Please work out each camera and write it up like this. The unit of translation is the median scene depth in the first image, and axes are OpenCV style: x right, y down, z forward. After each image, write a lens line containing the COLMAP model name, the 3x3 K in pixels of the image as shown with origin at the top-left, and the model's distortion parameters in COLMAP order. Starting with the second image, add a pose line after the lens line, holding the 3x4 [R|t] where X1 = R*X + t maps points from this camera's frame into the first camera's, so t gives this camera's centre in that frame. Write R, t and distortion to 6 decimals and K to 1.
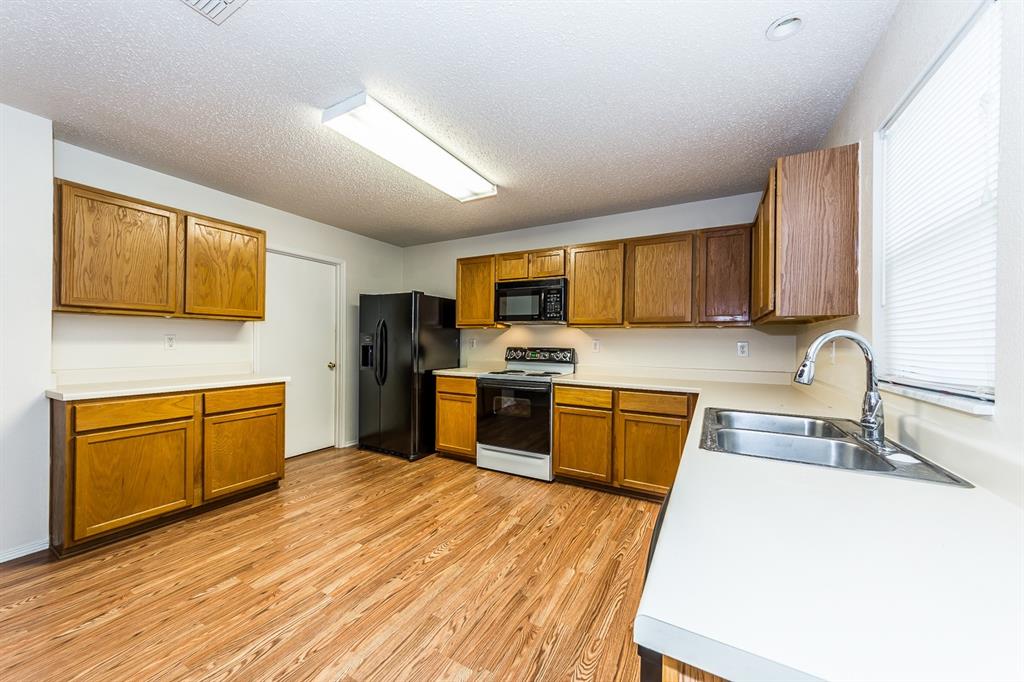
lens RADIAL K [[371.9, 0, 508.3], [0, 371.9, 341.6], [0, 0, 1]] dist [0.000521, -0.000032]
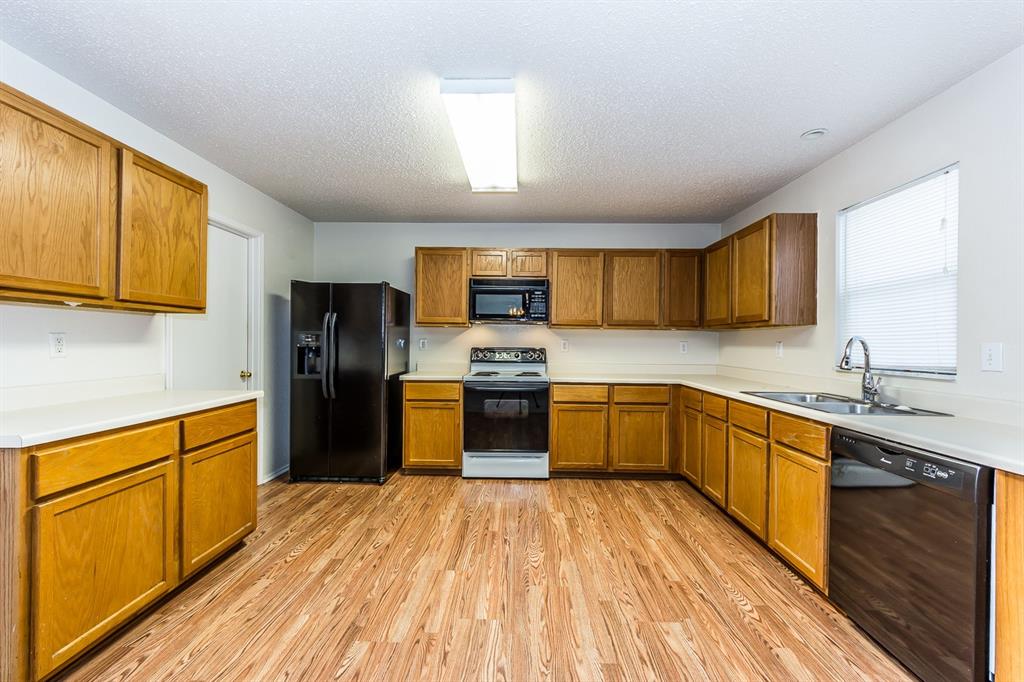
lens RADIAL K [[416.4, 0, 510.5], [0, 416.4, 341.5], [0, 0, 1]] dist [0.002418, -0.001724]
pose [[0.882116, -0.002731, 0.471024, -0.567464], [0.000890, 0.999991, 0.004130, -0.006453], [-0.471031, -0.003224, 0.882111, 0.041654]]
